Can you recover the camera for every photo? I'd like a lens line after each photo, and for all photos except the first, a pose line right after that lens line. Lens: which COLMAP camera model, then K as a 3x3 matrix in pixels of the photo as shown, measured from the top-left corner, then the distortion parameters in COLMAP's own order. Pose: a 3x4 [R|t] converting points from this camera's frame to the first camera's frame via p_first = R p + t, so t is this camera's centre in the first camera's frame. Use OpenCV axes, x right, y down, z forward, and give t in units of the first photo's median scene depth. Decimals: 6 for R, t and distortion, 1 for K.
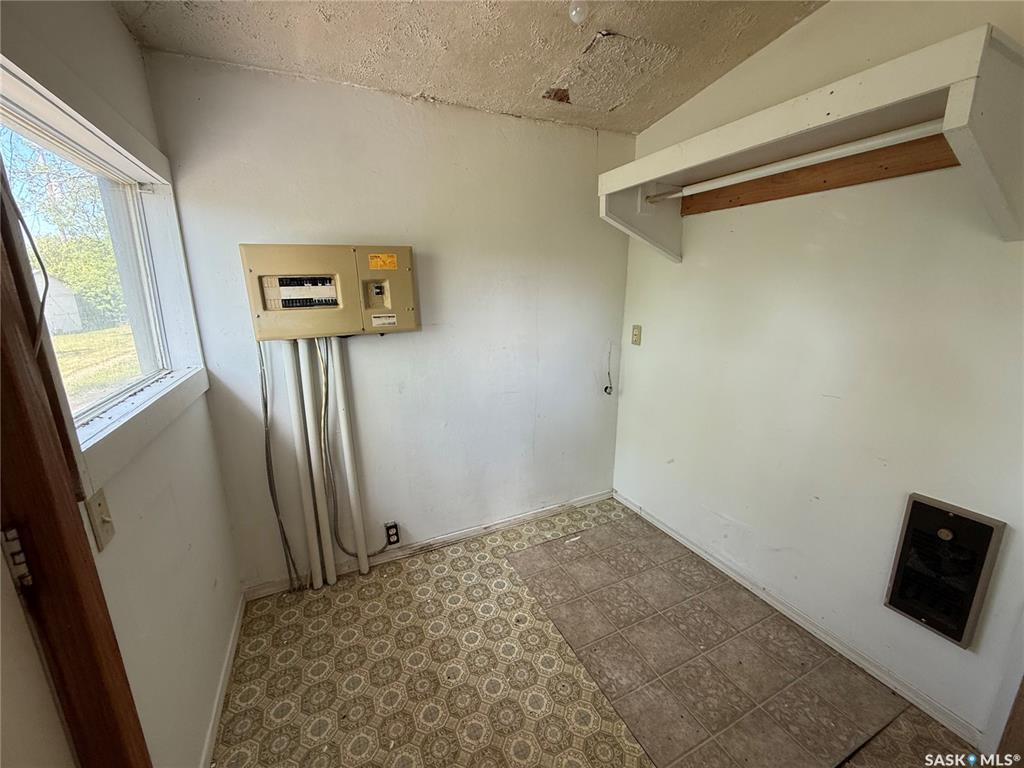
lens RADIAL K [[410.5, 0, 512.2], [0, 410.5, 382.3], [0, 0, 1]] dist [-0.000471, -0.000528]
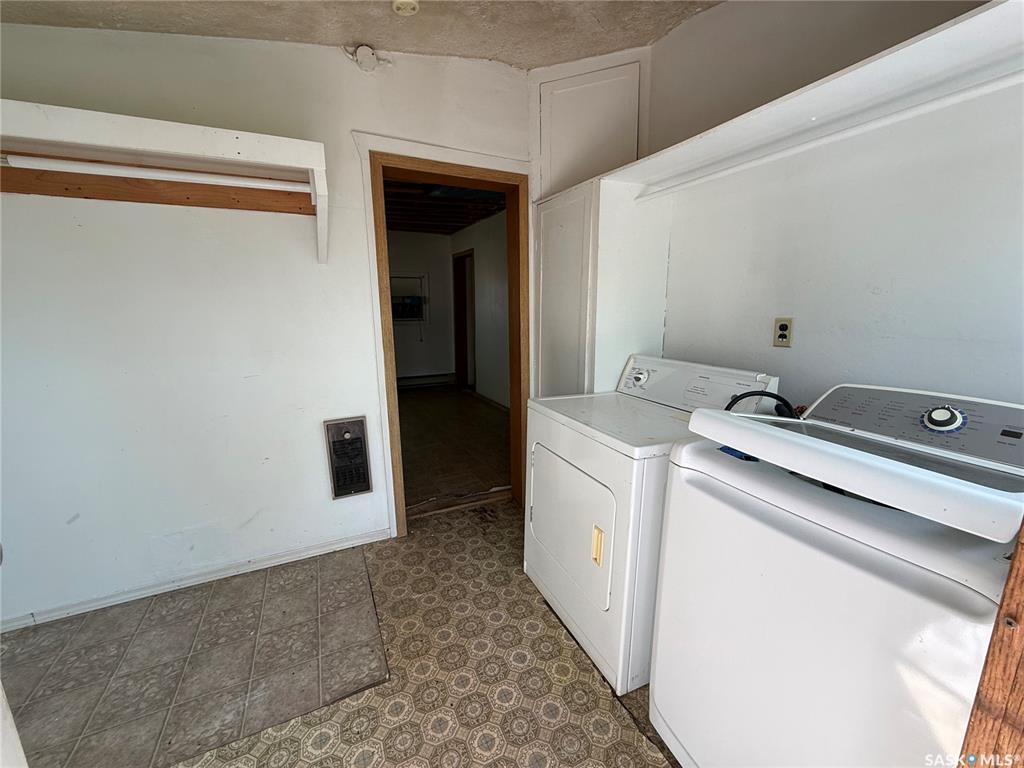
lens RADIAL K [[410.5, 0, 512.4], [0, 410.5, 383.0], [0, 0, 1]] dist [-0.000471, -0.000528]
pose [[-0.006494, -0.185624, 0.982599, -0.452790], [0.242875, 0.952904, 0.181619, 0.018846], [-0.970036, 0.239828, 0.038895, 0.180849]]
